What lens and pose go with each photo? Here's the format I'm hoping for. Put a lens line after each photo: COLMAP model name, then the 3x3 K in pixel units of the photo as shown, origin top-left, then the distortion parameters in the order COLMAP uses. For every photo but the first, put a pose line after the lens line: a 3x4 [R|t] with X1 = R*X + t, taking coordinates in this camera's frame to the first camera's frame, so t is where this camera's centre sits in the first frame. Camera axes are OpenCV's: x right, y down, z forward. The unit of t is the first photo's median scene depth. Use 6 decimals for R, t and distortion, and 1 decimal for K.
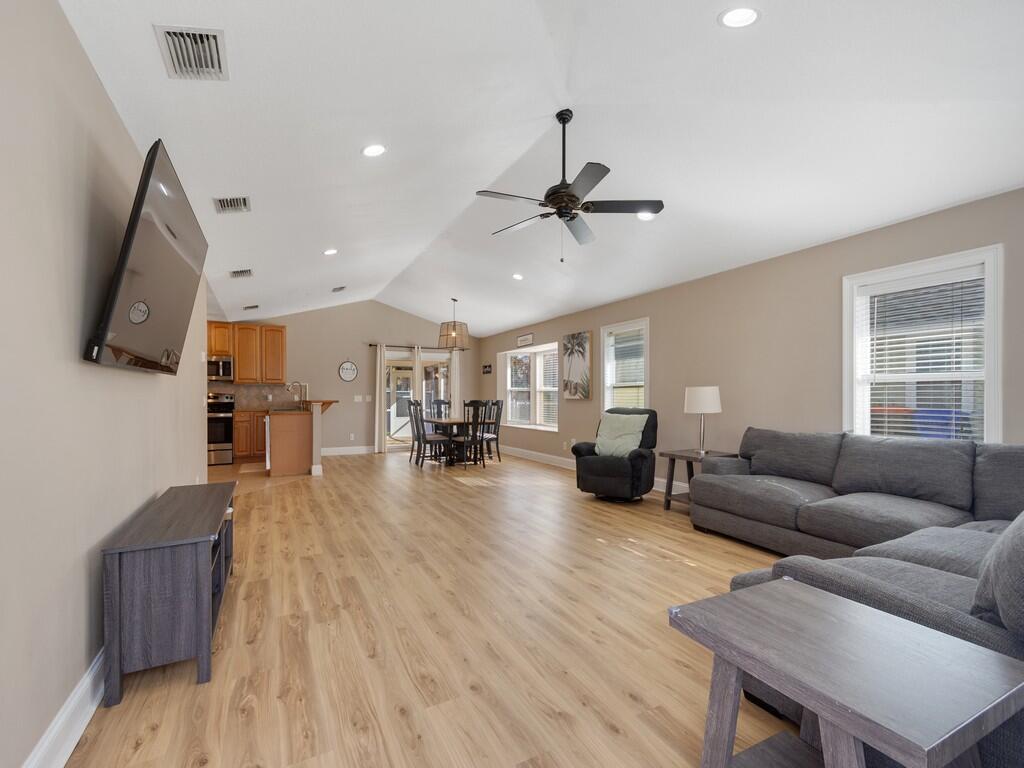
lens RADIAL K [[449.0, 0, 506.1], [0, 449.0, 394.6], [0, 0, 1]] dist [0.012182, -0.005449]
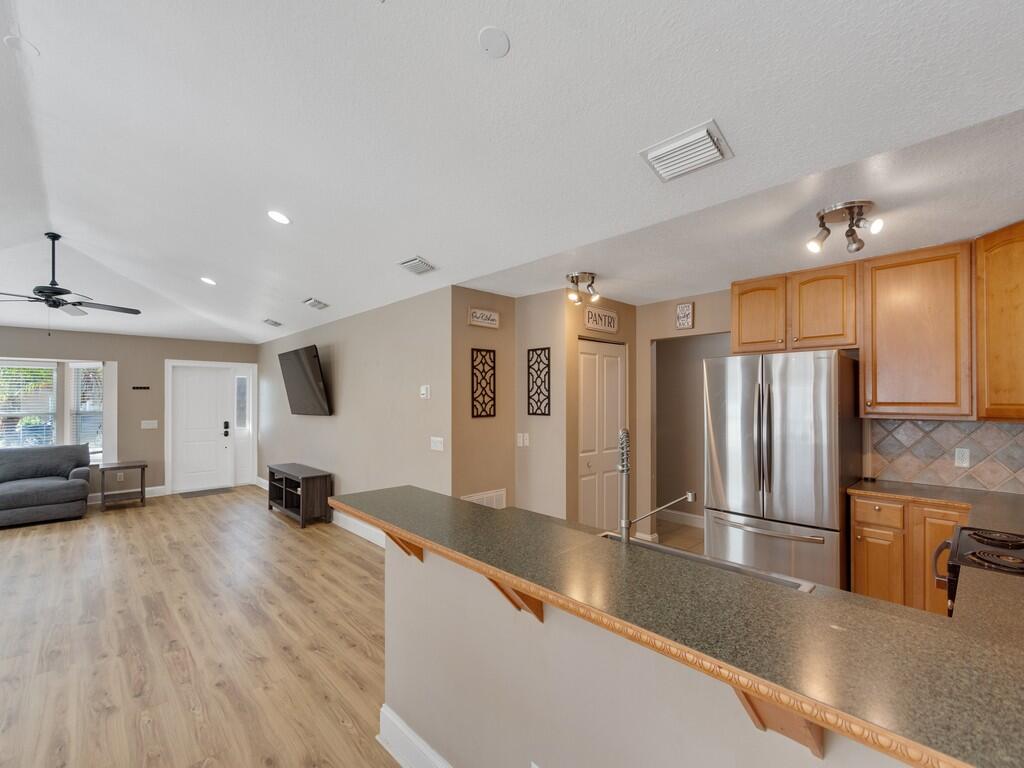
lens RADIAL K [[449.0, 0, 510.3], [0, 449.0, 394.6], [0, 0, 1]] dist [0.012182, -0.005449]
pose [[-0.961885, 0.005271, -0.273404, -0.645933], [0.007908, 0.999932, -0.008542, -0.073194], [0.273340, -0.010379, -0.961861, 2.065981]]
